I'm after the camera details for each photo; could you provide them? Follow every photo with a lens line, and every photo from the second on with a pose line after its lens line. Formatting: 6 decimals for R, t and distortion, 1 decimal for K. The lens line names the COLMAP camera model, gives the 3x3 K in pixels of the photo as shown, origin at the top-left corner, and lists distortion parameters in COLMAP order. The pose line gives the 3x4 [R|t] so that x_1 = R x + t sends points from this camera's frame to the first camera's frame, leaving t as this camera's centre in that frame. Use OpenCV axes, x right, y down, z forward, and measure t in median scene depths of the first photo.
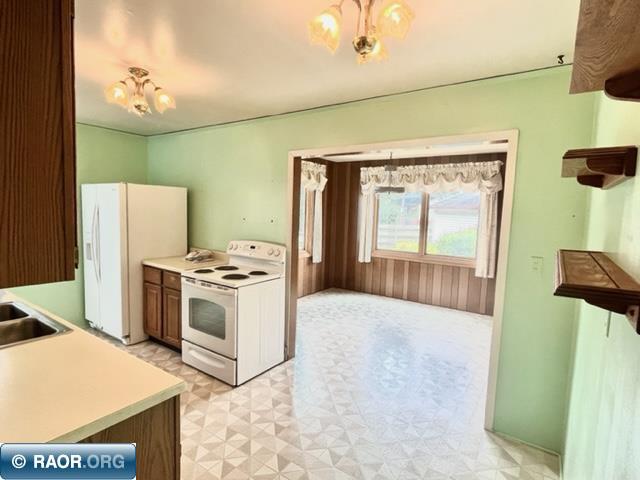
lens RADIAL K [[341.9, 0, 320.0], [0, 341.9, 240.0], [0, 0, 1]] dist [0.000174, -0.000081]
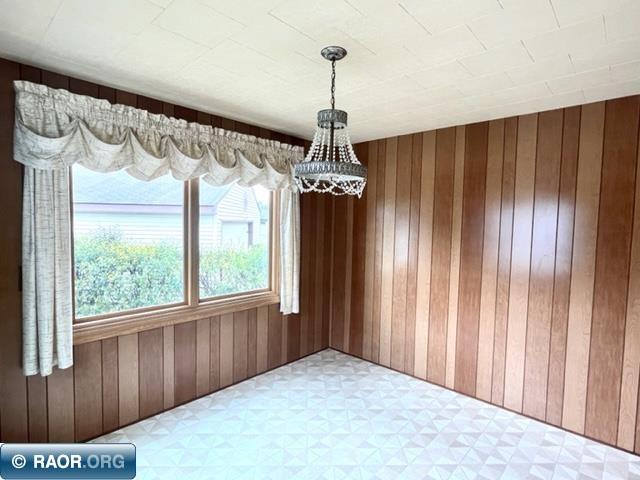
lens RADIAL K [[341.9, 0, 320.0], [0, 341.9, 240.0], [0, 0, 1]] dist [0.000174, -0.000081]
pose [[0.141106, -0.086027, 0.986250, -0.167636], [0.074420, 0.994320, 0.076084, -0.076098], [-0.987193, 0.062661, 0.146707, 0.737499]]
